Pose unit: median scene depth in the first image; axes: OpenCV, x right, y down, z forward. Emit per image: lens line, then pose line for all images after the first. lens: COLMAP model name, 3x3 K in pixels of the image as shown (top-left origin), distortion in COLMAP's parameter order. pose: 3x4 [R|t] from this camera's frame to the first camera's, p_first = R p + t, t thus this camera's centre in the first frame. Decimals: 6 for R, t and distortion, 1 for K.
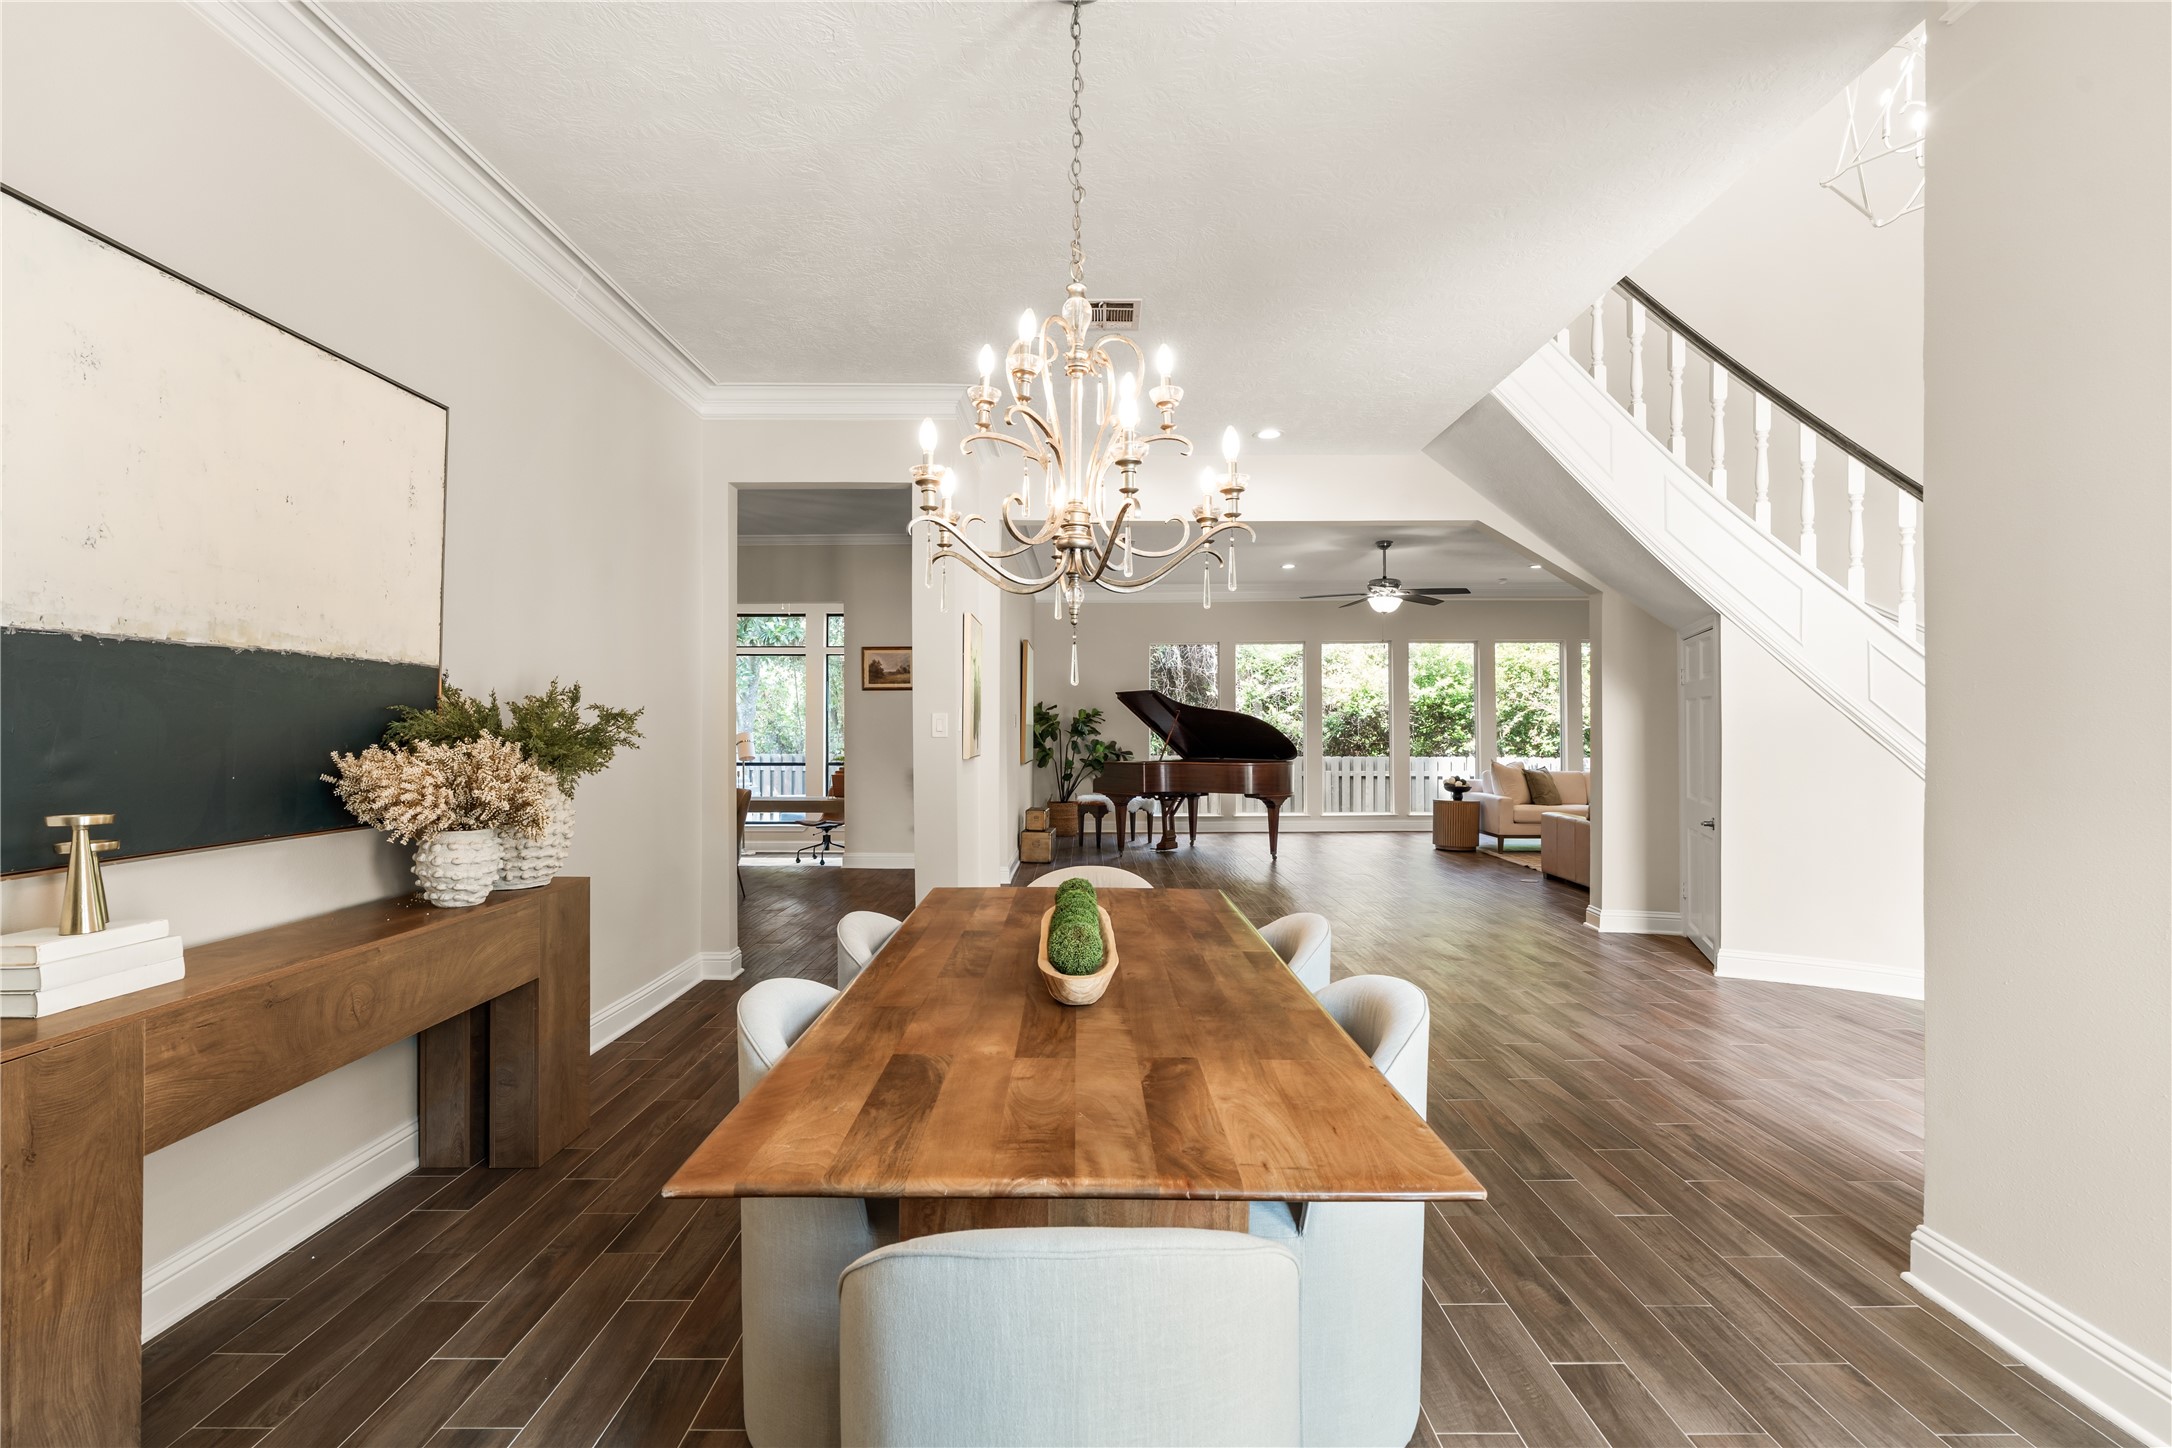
lens RADIAL K [[971.9, 0, 1098.1], [0, 971.9, 729.2], [0, 0, 1]] dist [-0.002374, 0.000950]
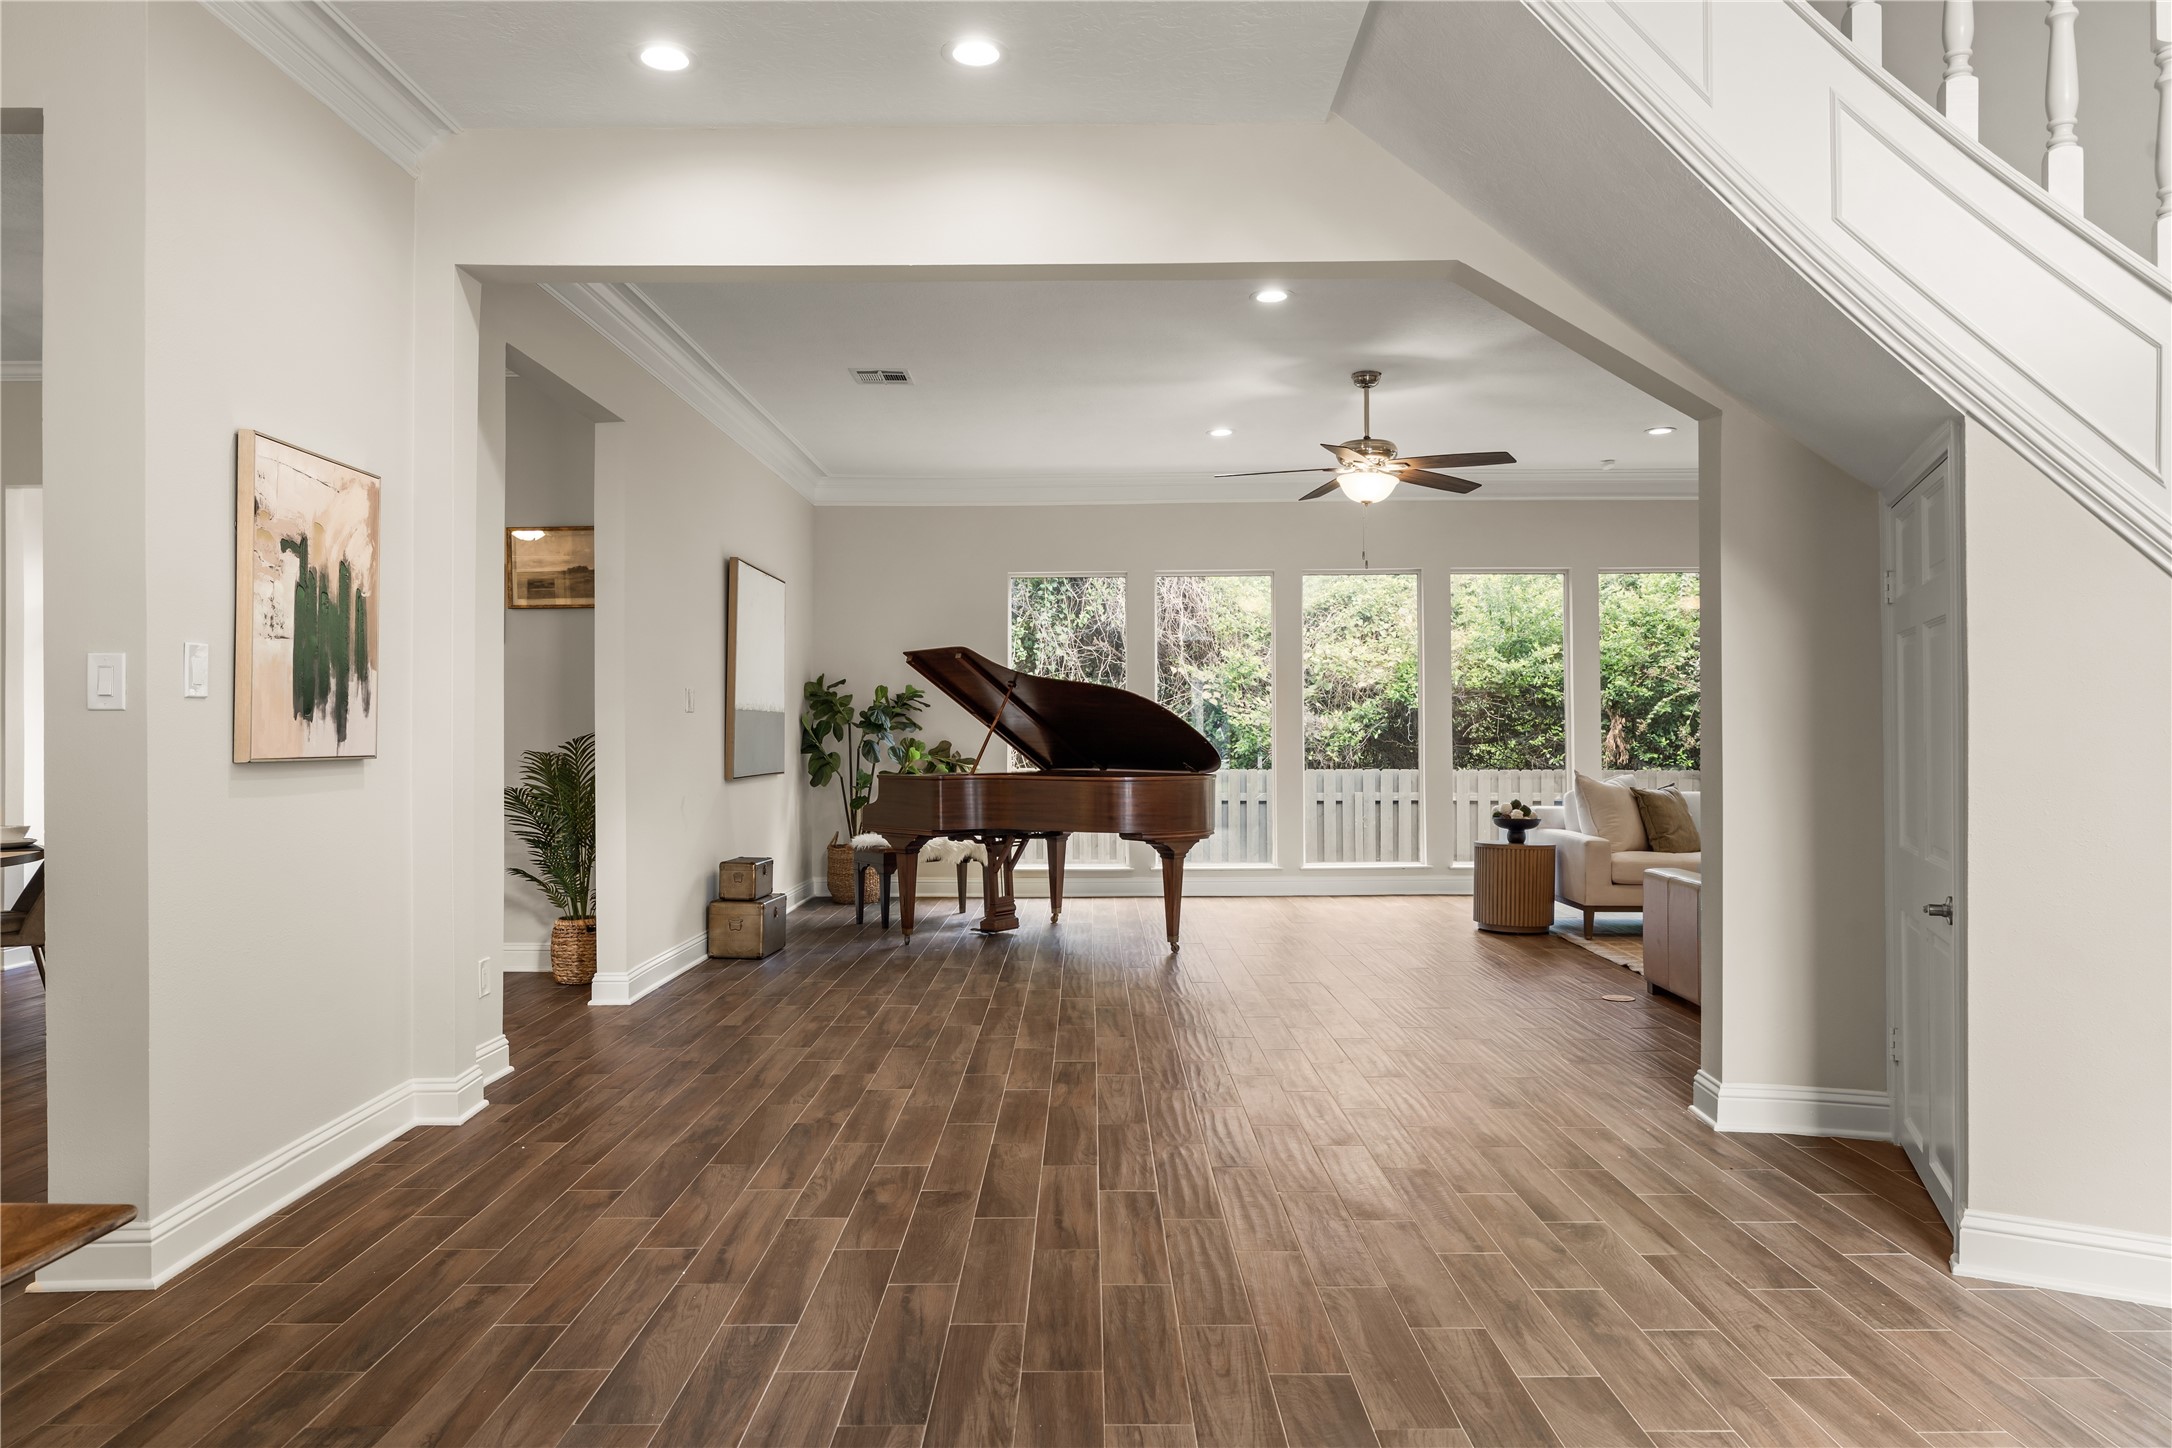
lens RADIAL K [[1394.5, 0, 1083.6], [0, 1394.5, 730.3], [0, 0, 1]] dist [-0.005393, -0.001217]
pose [[0.999977, -0.000736, -0.006769, 0.131222], [0.000723, 0.999998, -0.001971, 0.009518], [0.006771, 0.001966, 0.999975, 0.197289]]
